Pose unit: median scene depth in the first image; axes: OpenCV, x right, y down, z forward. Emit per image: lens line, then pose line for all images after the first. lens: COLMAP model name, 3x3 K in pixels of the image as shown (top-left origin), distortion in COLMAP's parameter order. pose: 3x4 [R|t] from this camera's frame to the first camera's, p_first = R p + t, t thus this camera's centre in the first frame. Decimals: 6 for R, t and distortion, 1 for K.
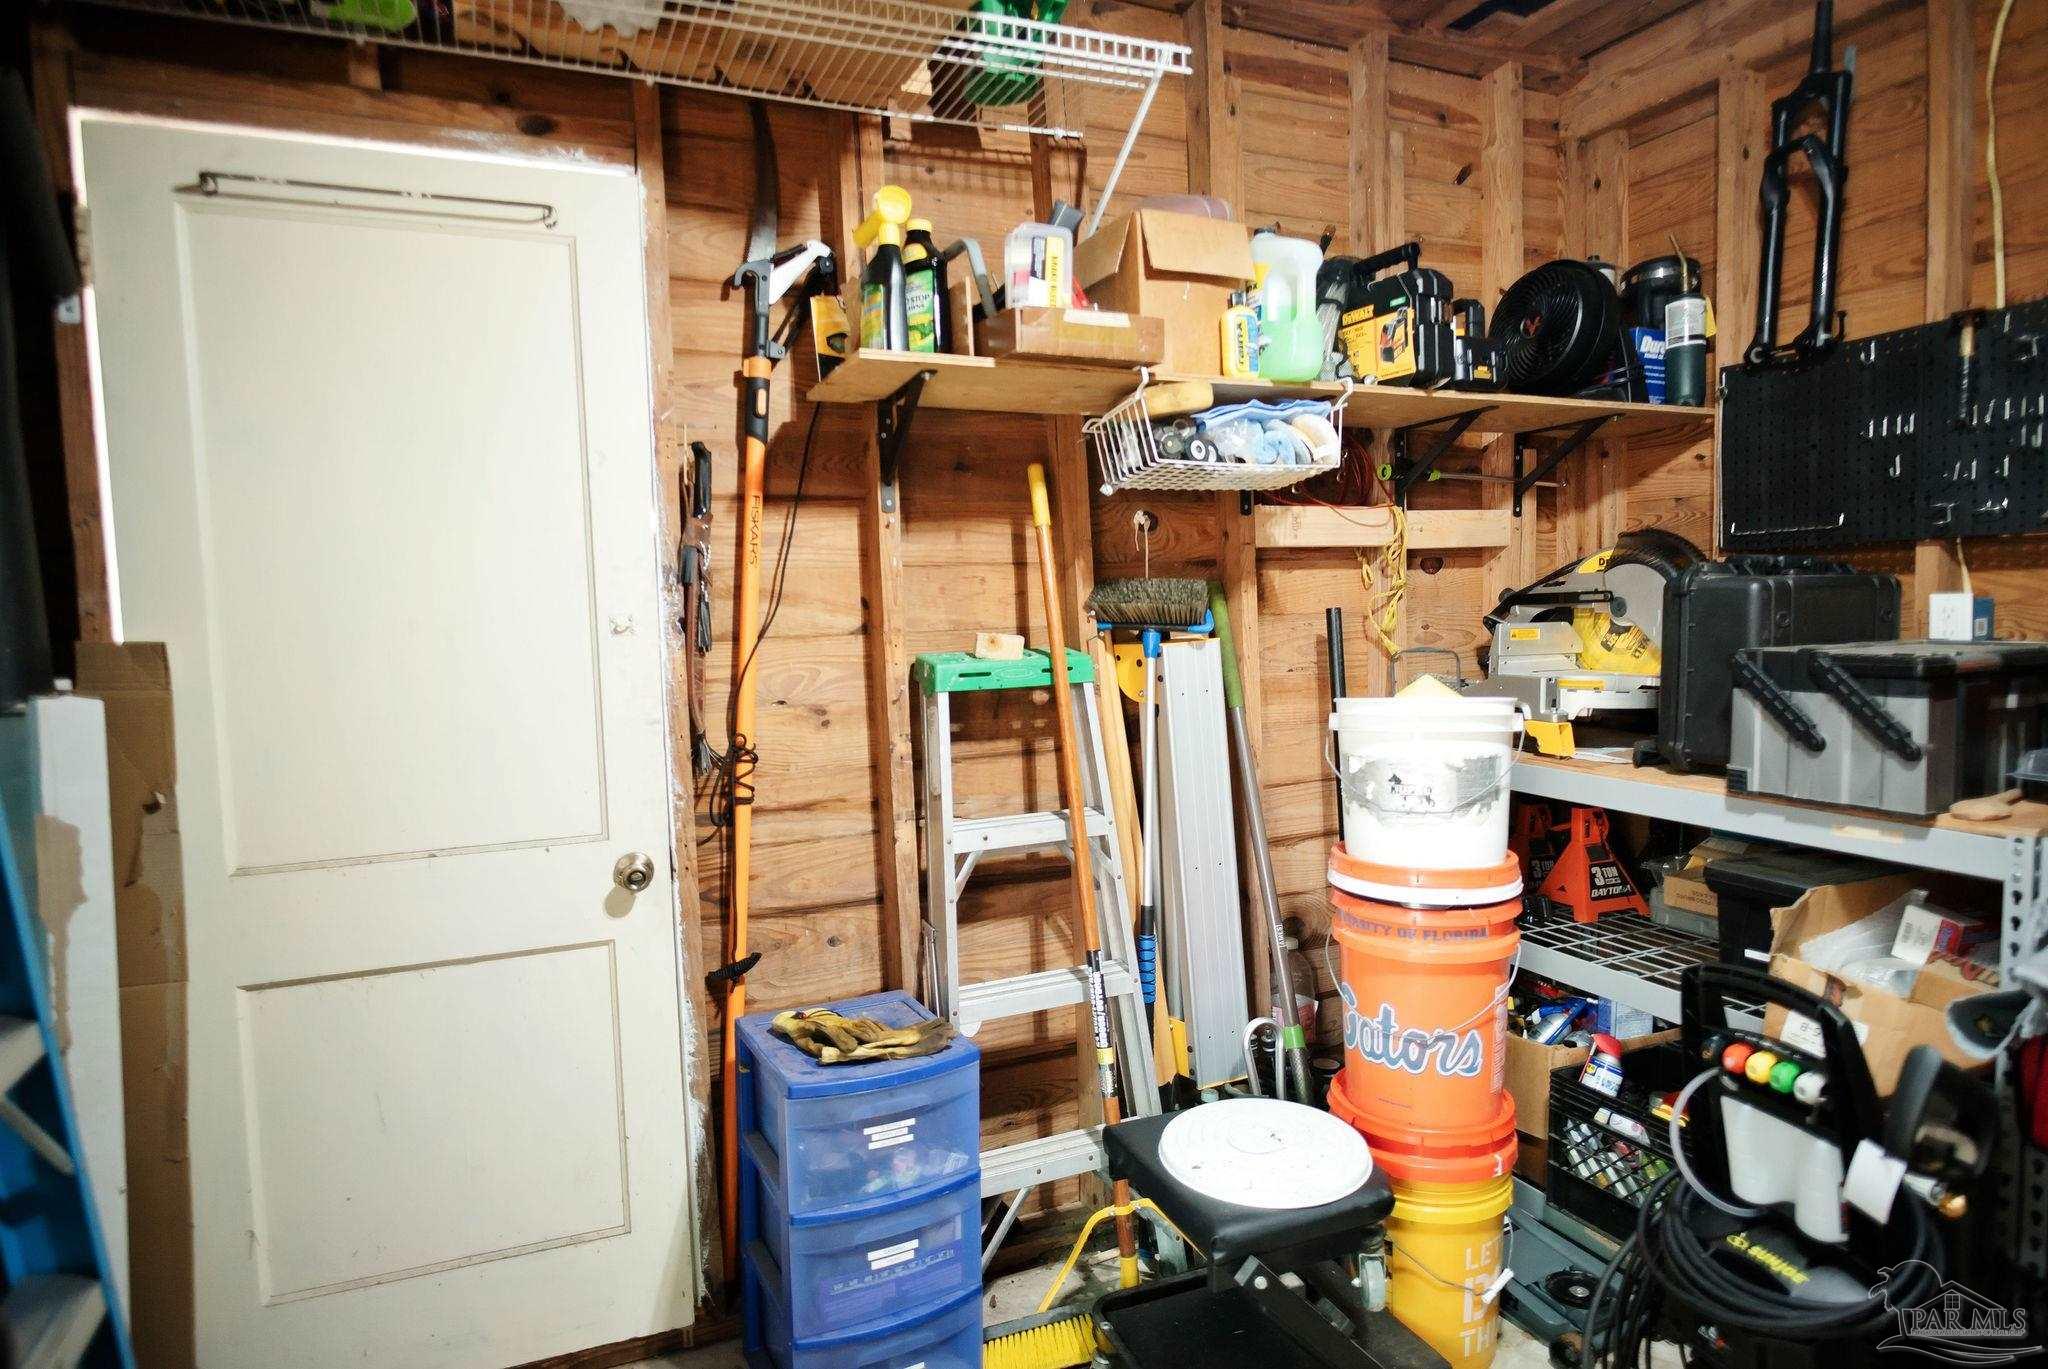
lens RADIAL K [[1167.4, 0, 1031.5], [0, 1167.4, 682.6], [0, 0, 1]] dist [-0.002823, 0.002486]
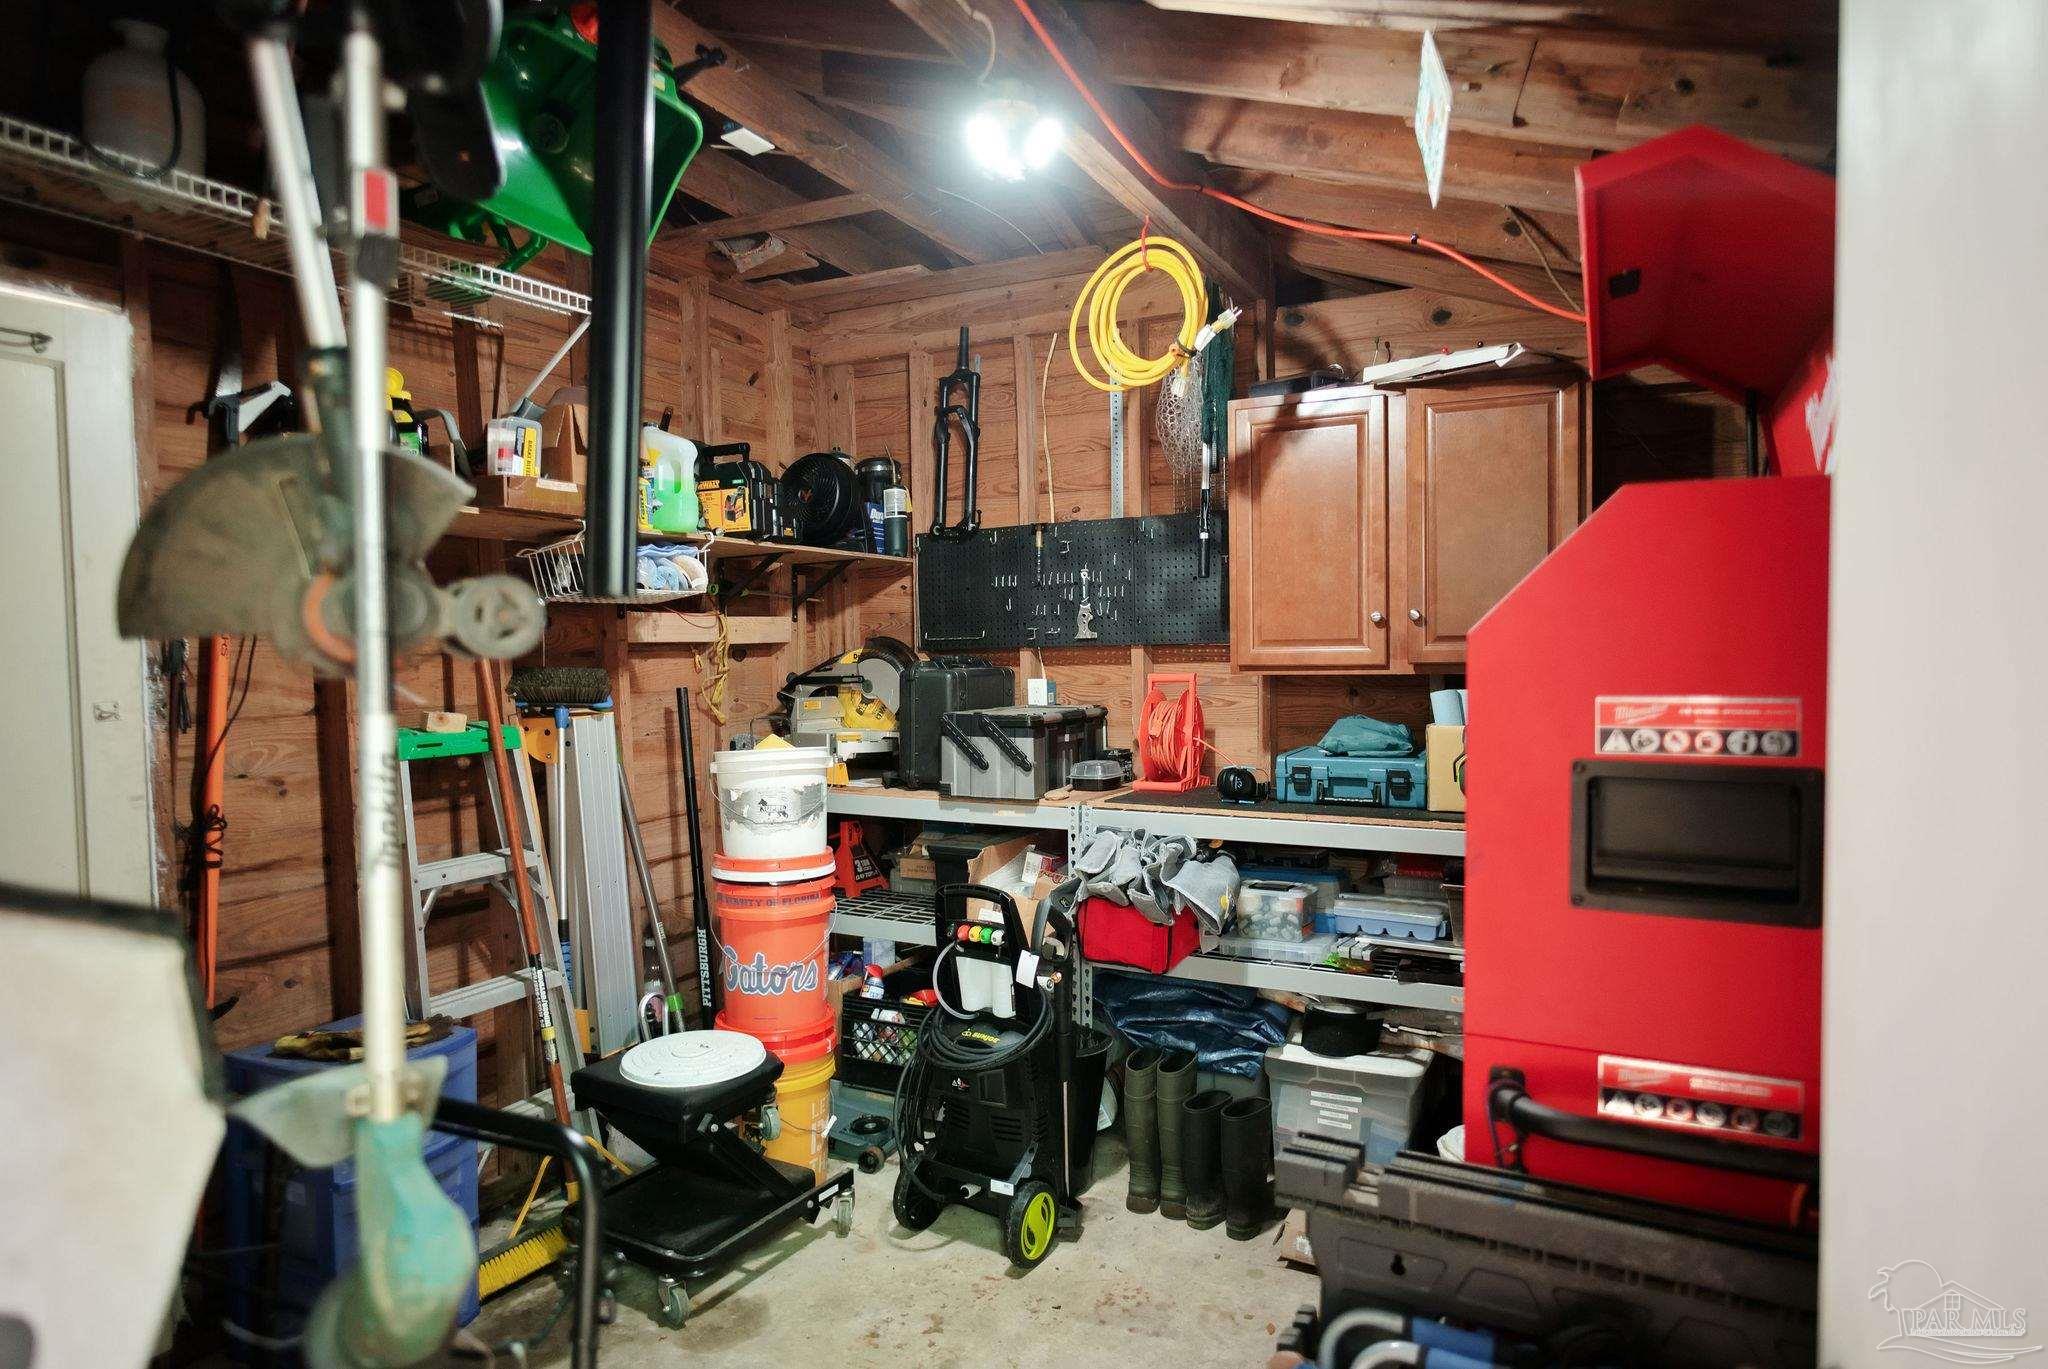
lens RADIAL K [[1167.4, 0, 1031.5], [0, 1167.4, 682.6], [0, 0, 1]] dist [-0.002823, 0.002486]
pose [[0.779774, -0.003723, 0.626050, -0.320793], [0.038028, 0.998418, -0.041427, 0.002224], [-0.624905, 0.056112, 0.778681, -0.365603]]
